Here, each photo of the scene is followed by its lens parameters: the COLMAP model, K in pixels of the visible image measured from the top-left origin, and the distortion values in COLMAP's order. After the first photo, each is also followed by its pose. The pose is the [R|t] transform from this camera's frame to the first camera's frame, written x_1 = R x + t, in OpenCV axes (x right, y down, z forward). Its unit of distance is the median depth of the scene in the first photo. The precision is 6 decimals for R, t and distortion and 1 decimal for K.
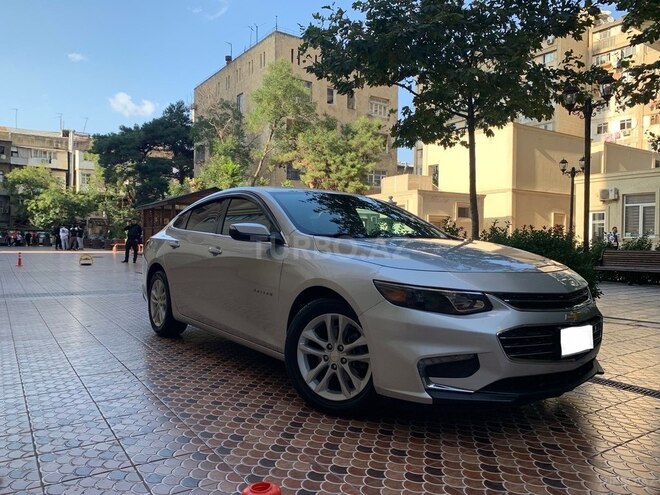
lens RADIAL K [[503.7, 0, 341.7], [0, 503.7, 243.6], [0, 0, 1]] dist [0.015155, -0.008438]
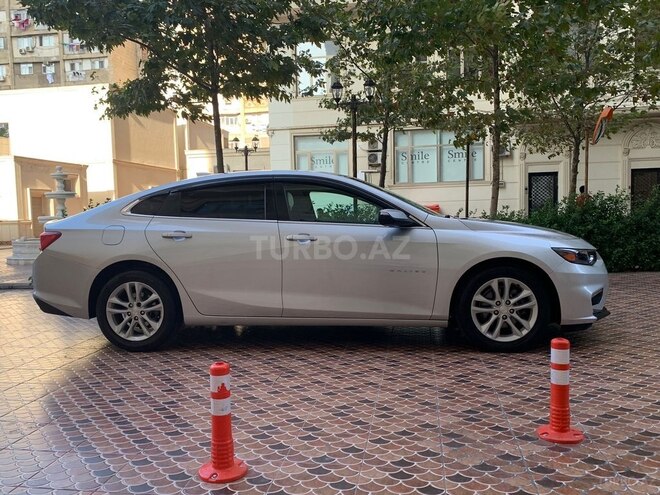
lens RADIAL K [[559.1, 0, 328.0], [0, 559.1, 246.6], [0, 0, 1]] dist [0.022519, -0.006403]
pose [[0.688201, -0.073886, 0.721748, -0.117788], [0.032526, 0.996943, 0.071044, -0.005234], [-0.724791, -0.025416, 0.688500, 0.027553]]
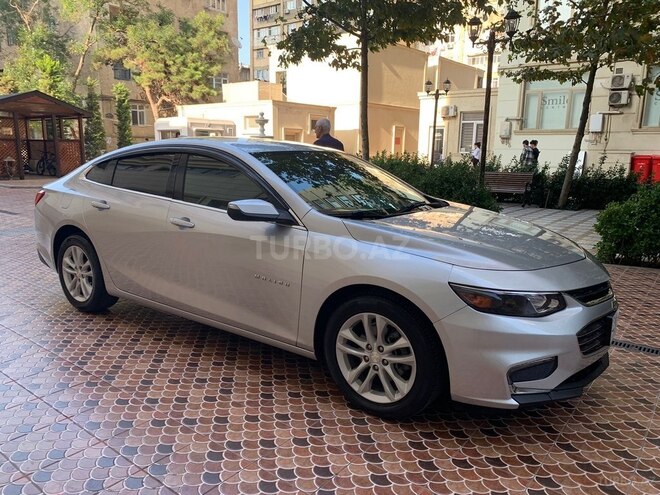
lens RADIAL K [[502.8, 0, 332.0], [0, 502.8, 245.2], [0, 0, 1]] dist [0.005200, -0.004668]
pose [[0.952903, -0.052457, 0.298706, -0.031807], [-0.004899, 0.982137, 0.188104, -0.012895], [-0.303237, -0.180709, 0.935624, 0.016982]]
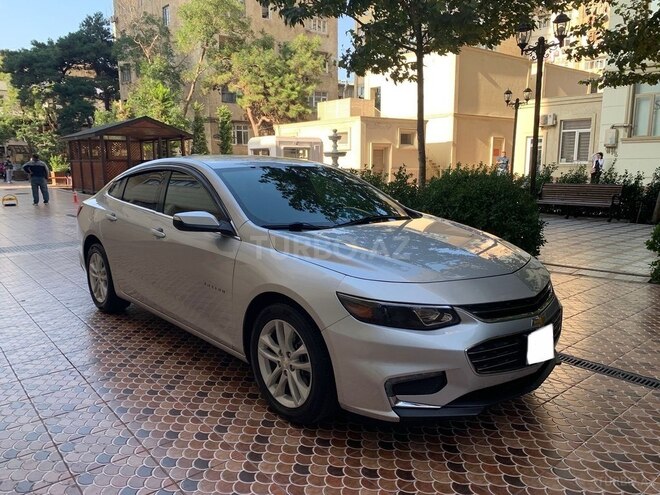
lens RADIAL K [[505.1, 0, 331.3], [0, 505.1, 246.1], [0, 0, 1]] dist [-0.000200, 0.003024]
pose [[0.995163, -0.030913, 0.093244, -0.002843], [0.015645, 0.986957, 0.160225, -0.012712], [-0.096981, -0.157991, 0.982666, 0.007033]]
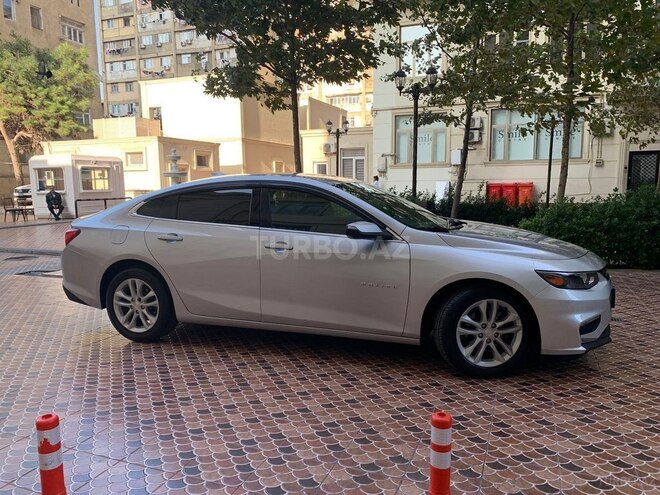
lens RADIAL K [[495.6, 0, 343.3], [0, 495.6, 250.0], [0, 0, 1]] dist [0.021163, -0.028953]
pose [[0.822520, -0.090225, 0.561535, -0.081343], [0.016846, 0.990768, 0.134517, -0.012467], [-0.568487, -0.101183, 0.816446, 0.018497]]
